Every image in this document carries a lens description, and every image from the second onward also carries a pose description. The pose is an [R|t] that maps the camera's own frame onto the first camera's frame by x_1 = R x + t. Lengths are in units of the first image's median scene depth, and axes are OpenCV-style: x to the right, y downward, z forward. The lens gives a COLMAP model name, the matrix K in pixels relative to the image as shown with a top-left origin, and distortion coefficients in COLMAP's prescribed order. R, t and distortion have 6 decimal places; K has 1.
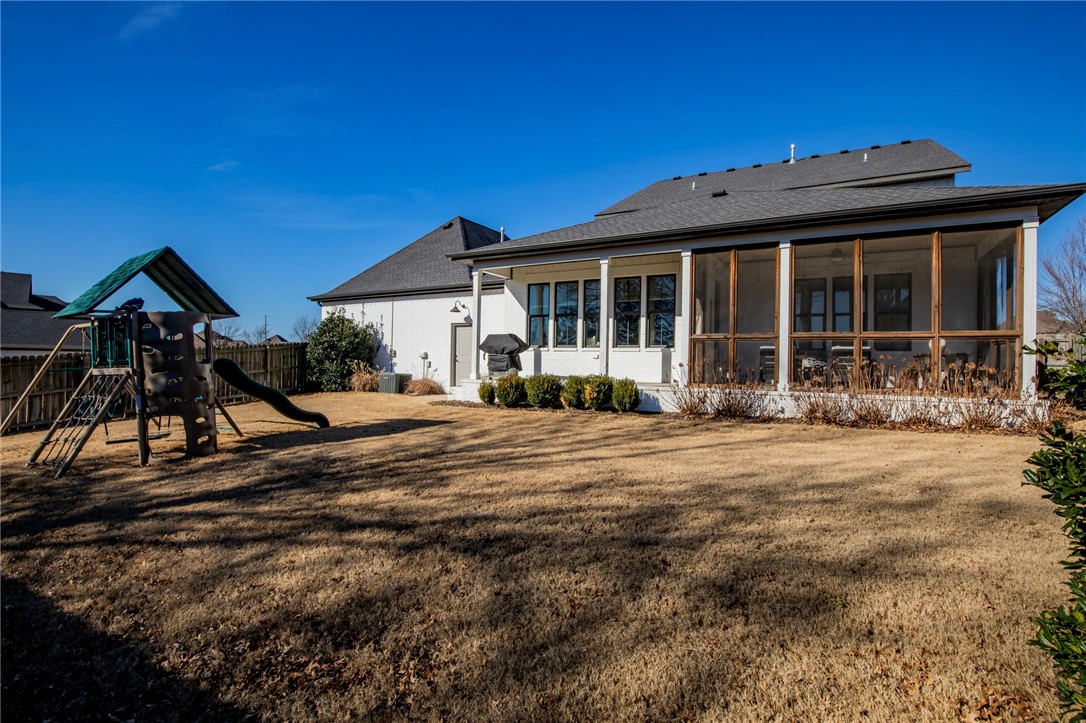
lens RADIAL K [[509.2, 0, 550.4], [0, 509.2, 356.2], [0, 0, 1]] dist [-0.029313, 0.002402]
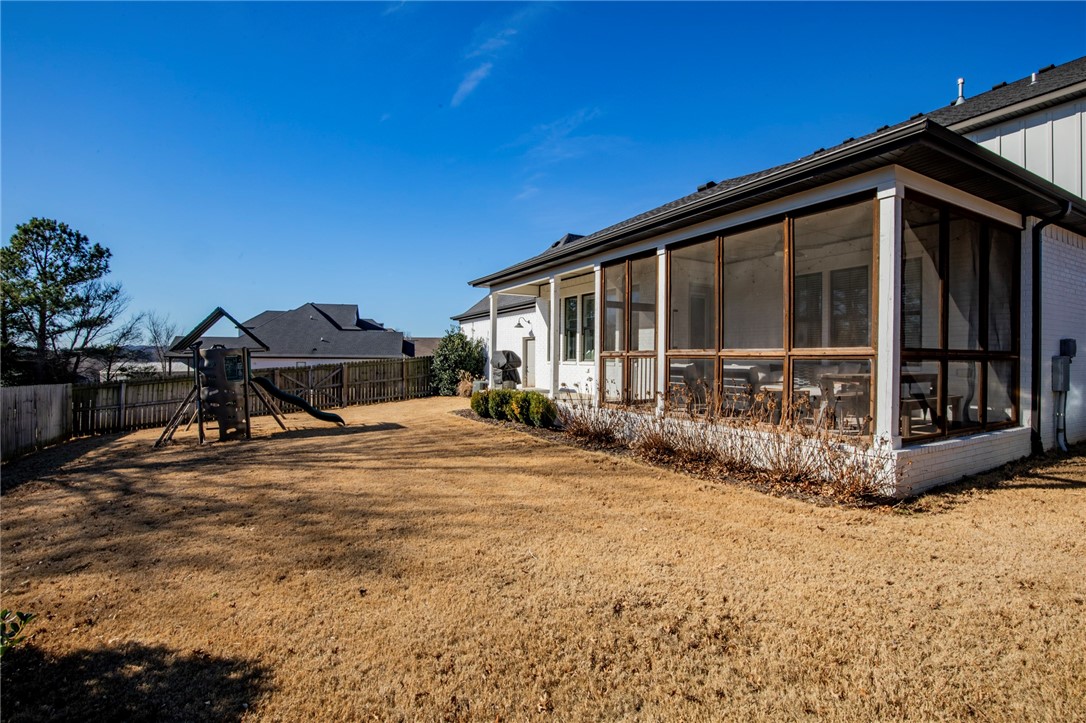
lens RADIAL K [[509.2, 0, 554.7], [0, 509.2, 366.8], [0, 0, 1]] dist [-0.029313, 0.002402]
pose [[0.865110, -0.000903, -0.501581, 0.551732], [0.012172, 0.999742, 0.019194, -0.028095], [0.501434, -0.022710, 0.864898, 0.100439]]
